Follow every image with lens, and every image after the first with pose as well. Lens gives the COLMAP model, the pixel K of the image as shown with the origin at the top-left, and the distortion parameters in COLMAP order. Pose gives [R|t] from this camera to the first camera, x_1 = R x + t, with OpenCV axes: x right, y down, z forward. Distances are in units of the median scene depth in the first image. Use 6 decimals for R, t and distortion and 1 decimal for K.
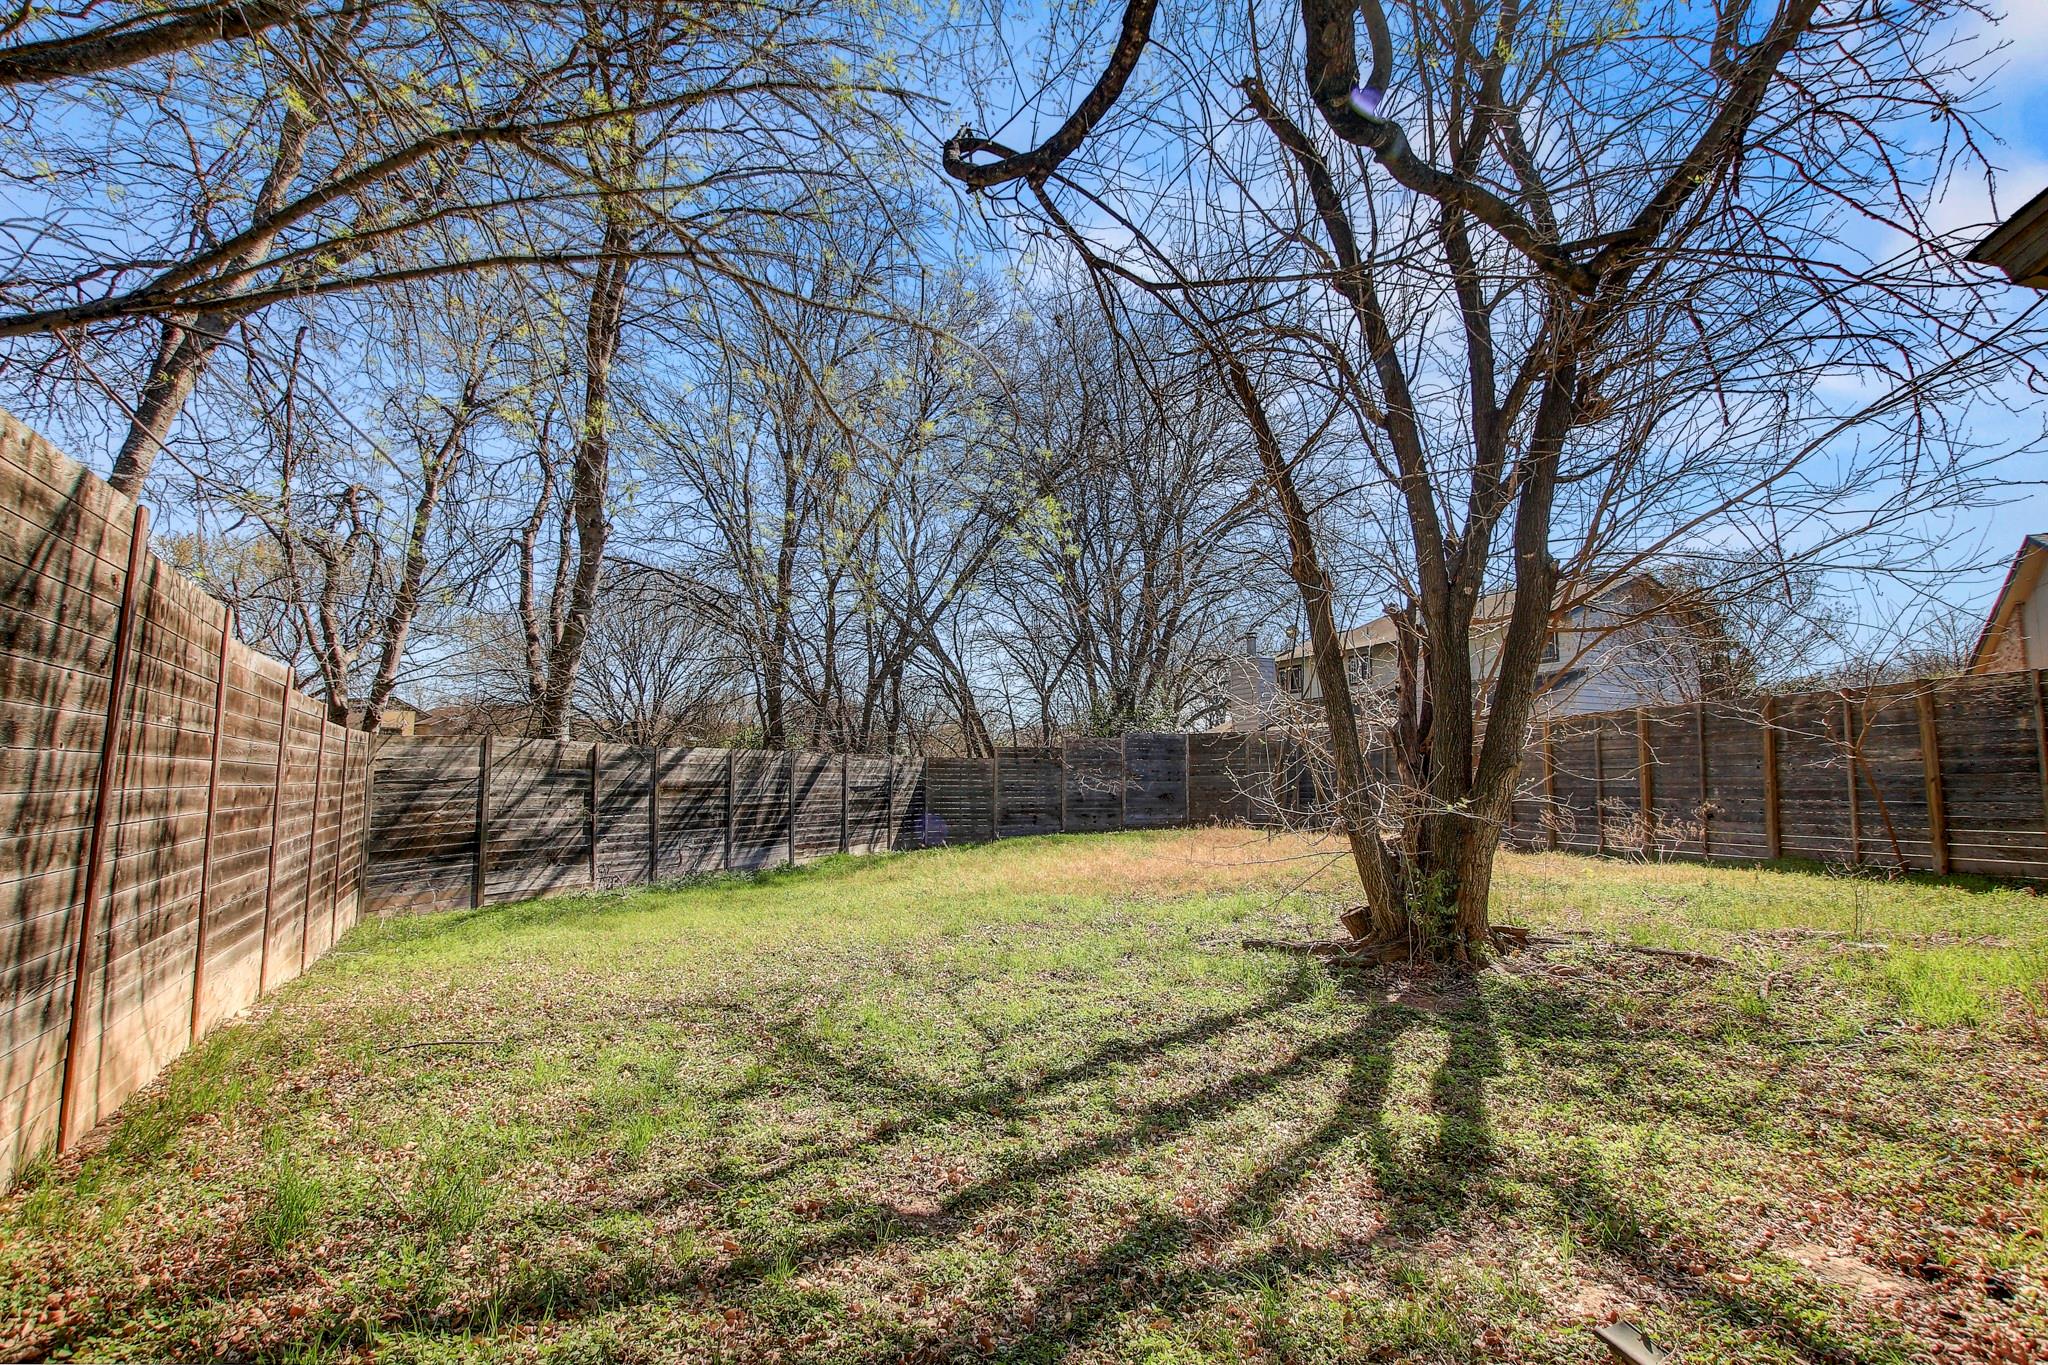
lens RADIAL K [[960.4, 0, 1022.6], [0, 960.4, 681.6], [0, 0, 1]] dist [-0.018546, 0.000260]
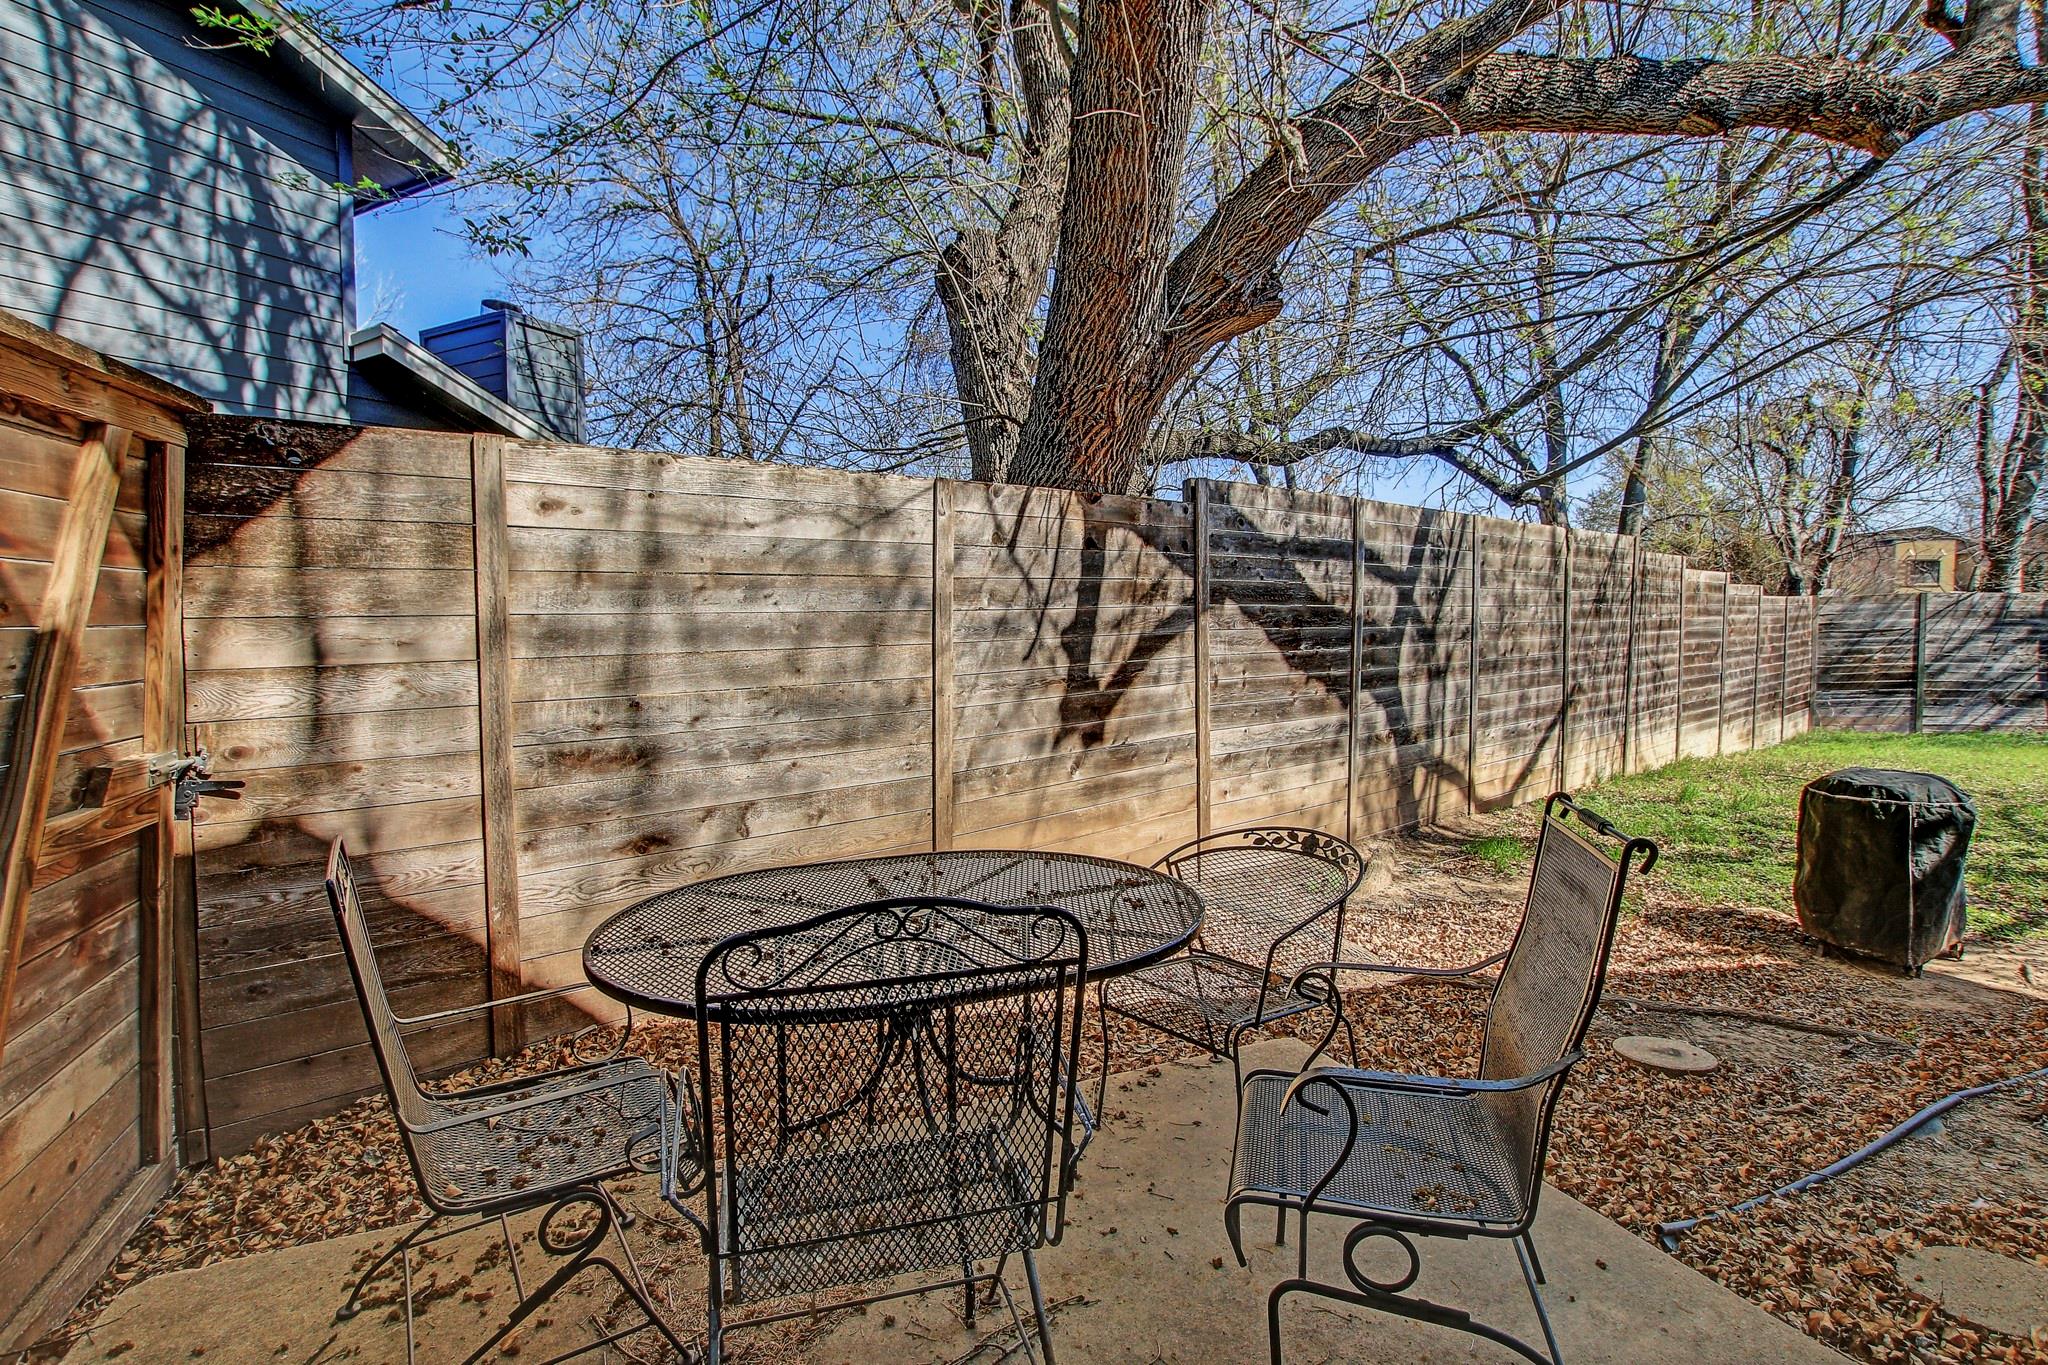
lens RADIAL K [[960.4, 0, 1021.9], [0, 960.4, 672.3], [0, 0, 1]] dist [-0.018546, 0.000260]
pose [[0.206786, 0.052605, -0.976971, 0.385147], [0.110204, 0.990946, 0.076684, -0.062491], [0.972160, -0.123523, 0.199117, -0.359023]]
